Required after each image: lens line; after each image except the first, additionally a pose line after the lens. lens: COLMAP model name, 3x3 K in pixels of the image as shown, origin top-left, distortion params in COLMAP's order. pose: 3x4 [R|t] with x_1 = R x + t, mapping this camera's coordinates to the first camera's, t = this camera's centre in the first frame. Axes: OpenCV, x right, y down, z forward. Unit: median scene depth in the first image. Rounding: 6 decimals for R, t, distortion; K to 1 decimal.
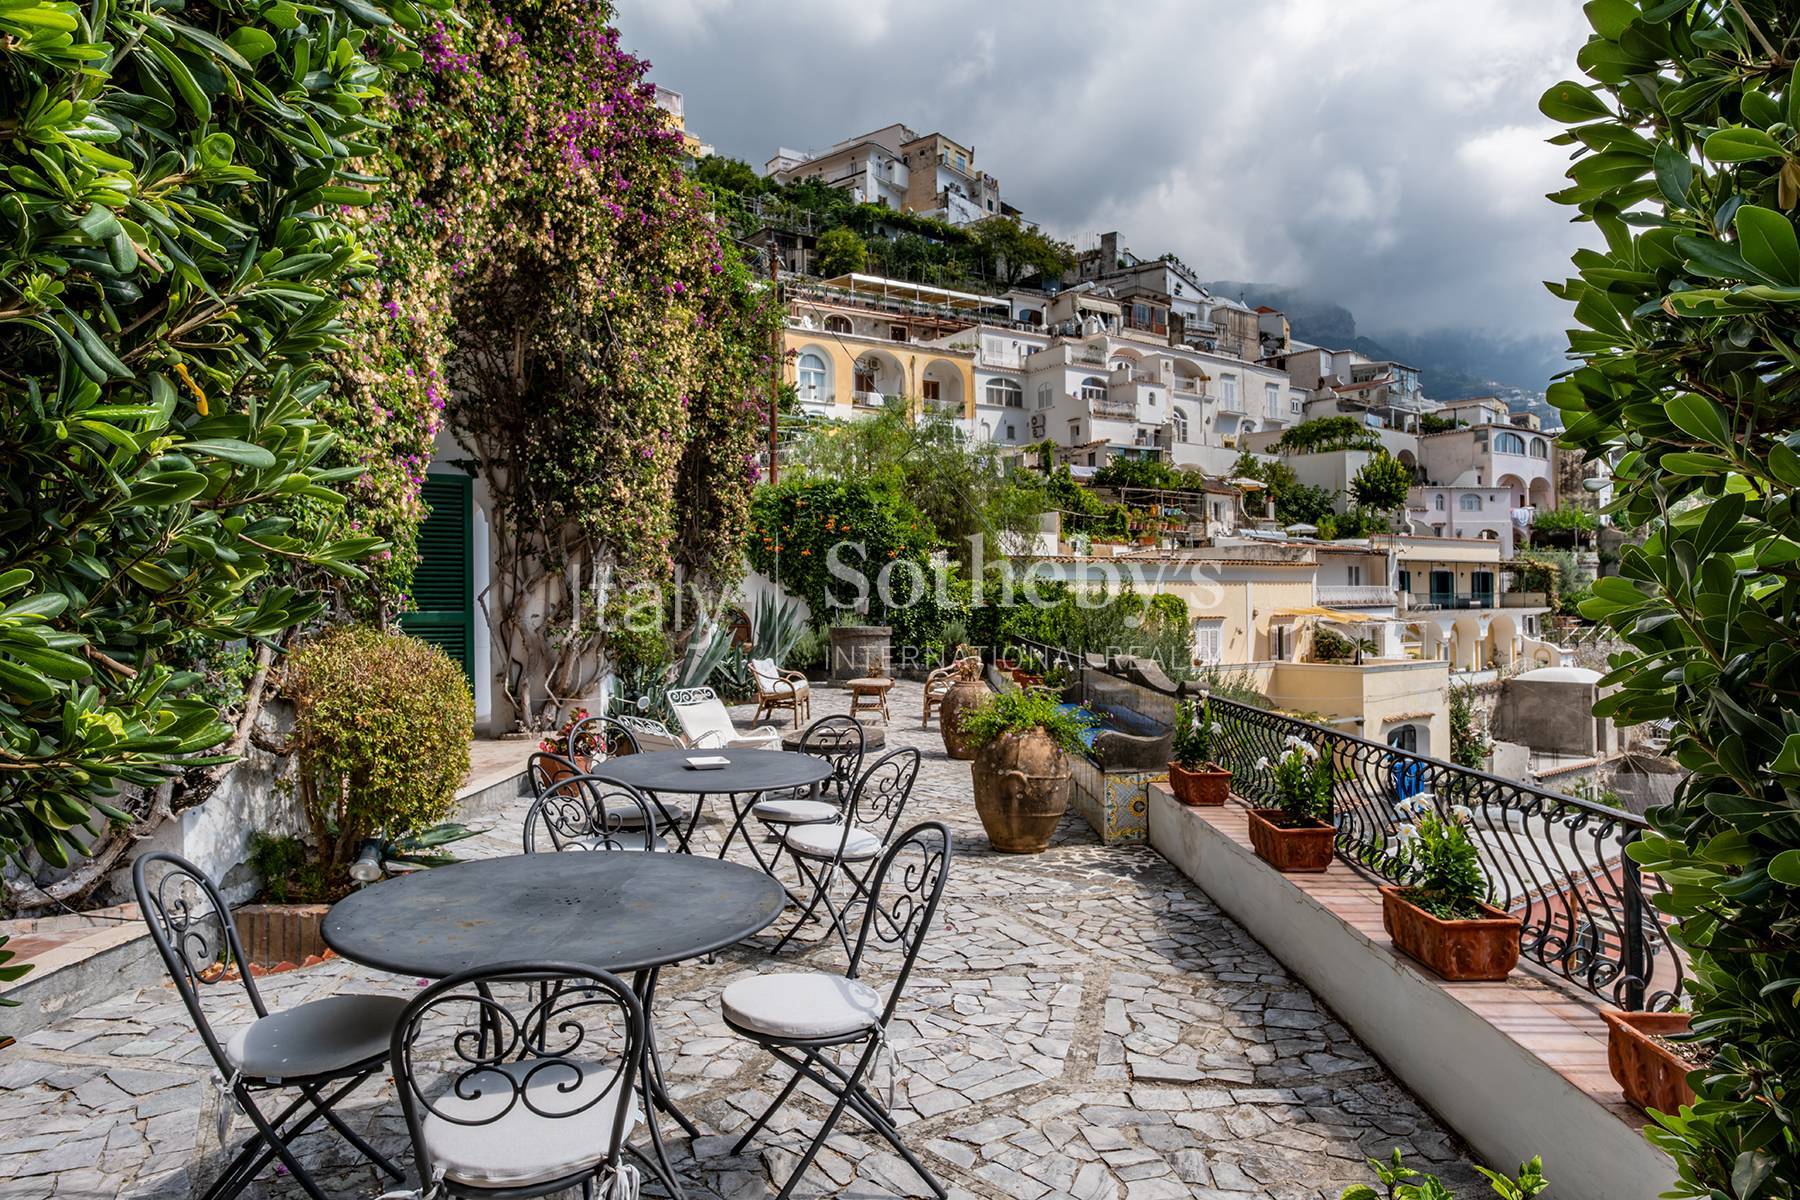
lens RADIAL K [[1114.1, 0, 902.9], [0, 1114.1, 609.0], [0, 0, 1]] dist [-0.005735, 0.002347]
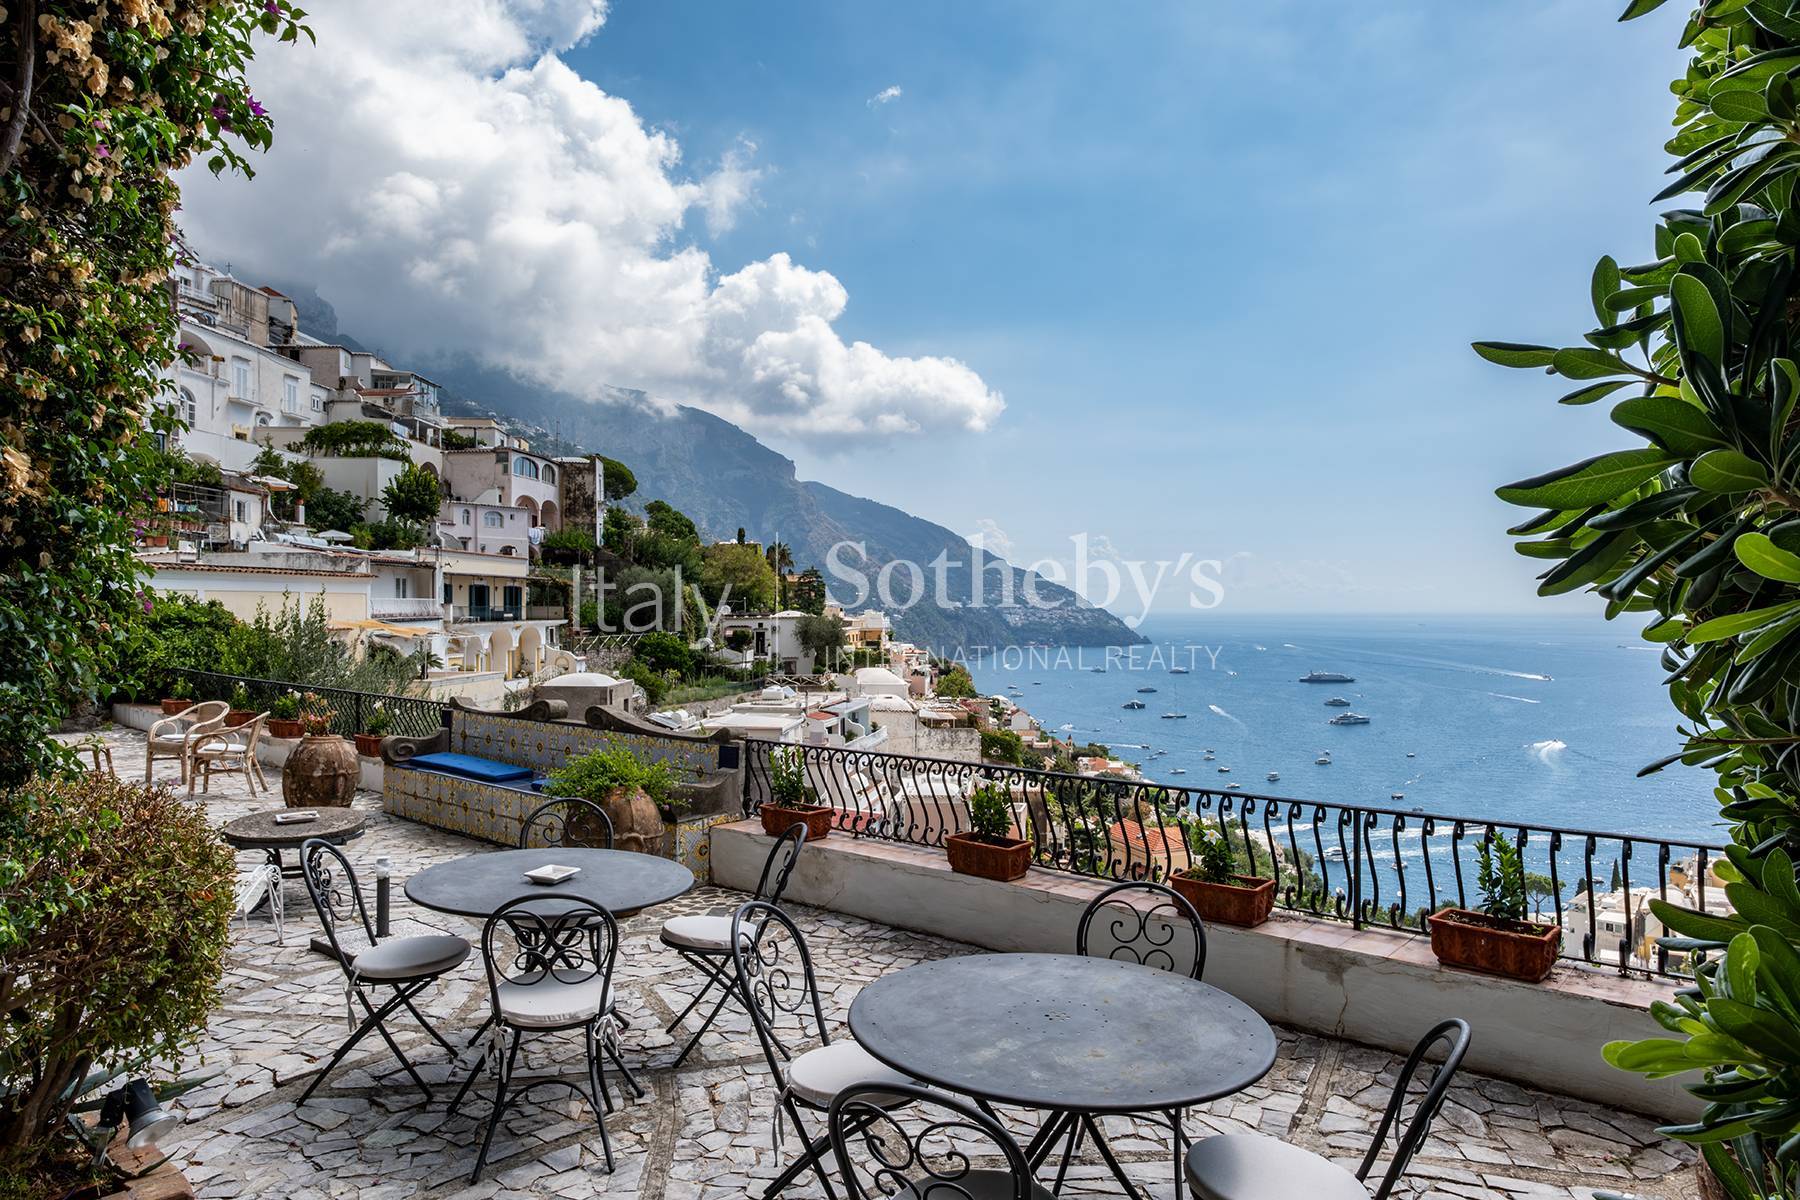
lens RADIAL K [[1114.1, 0, 902.9], [0, 1114.1, 609.0], [0, 0, 1]] dist [-0.005735, 0.002347]
pose [[0.654650, 0.009026, 0.755878, -0.035836], [-0.004243, 0.999957, -0.008266, -0.003435], [-0.755920, 0.002204, 0.654660, 0.012089]]
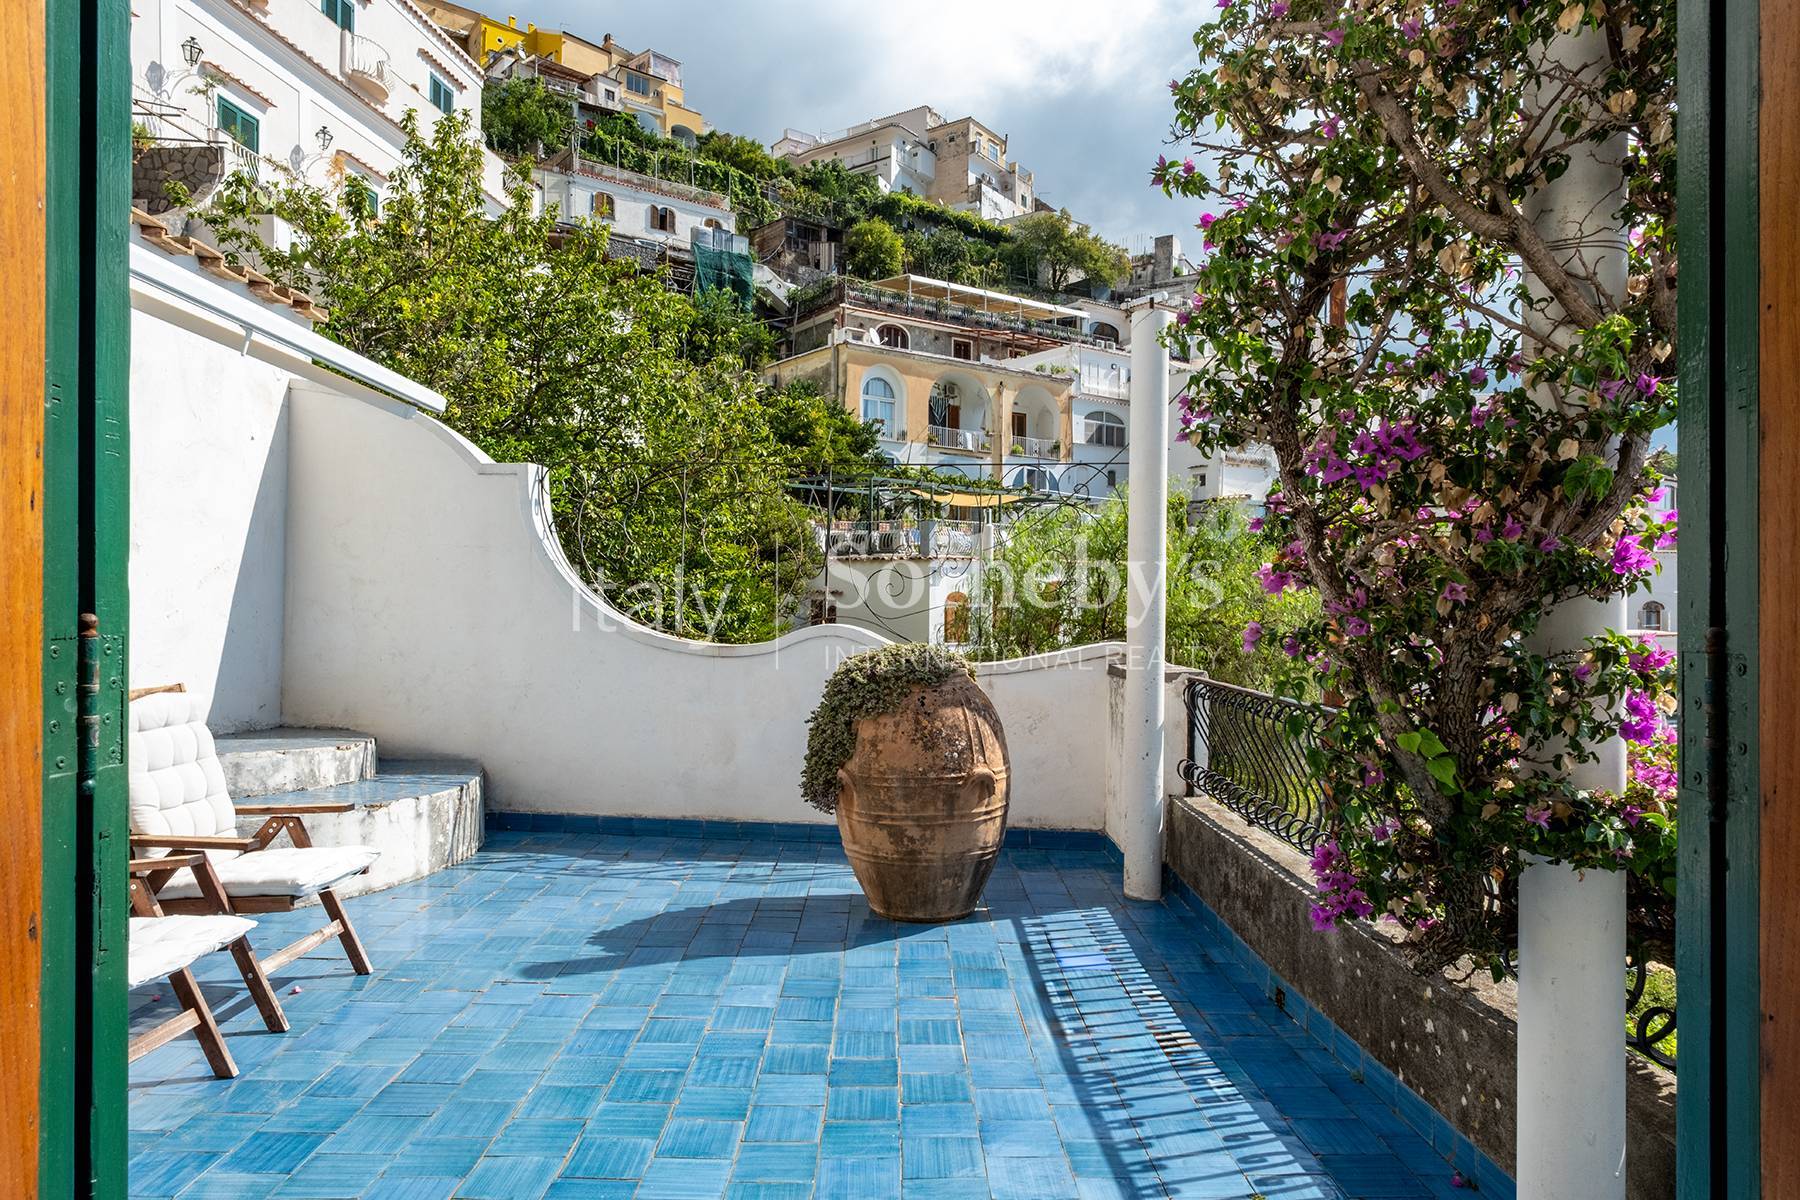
lens RADIAL K [[1114.1, 0, 902.9], [0, 1114.1, 609.0], [0, 0, 1]] dist [-0.005735, 0.002347]
pose [[0.999186, 0.019904, 0.035074, -0.071082], [-0.019899, 0.999802, -0.000502, -0.055115], [-0.035077, -0.000196, 0.999385, 0.183684]]
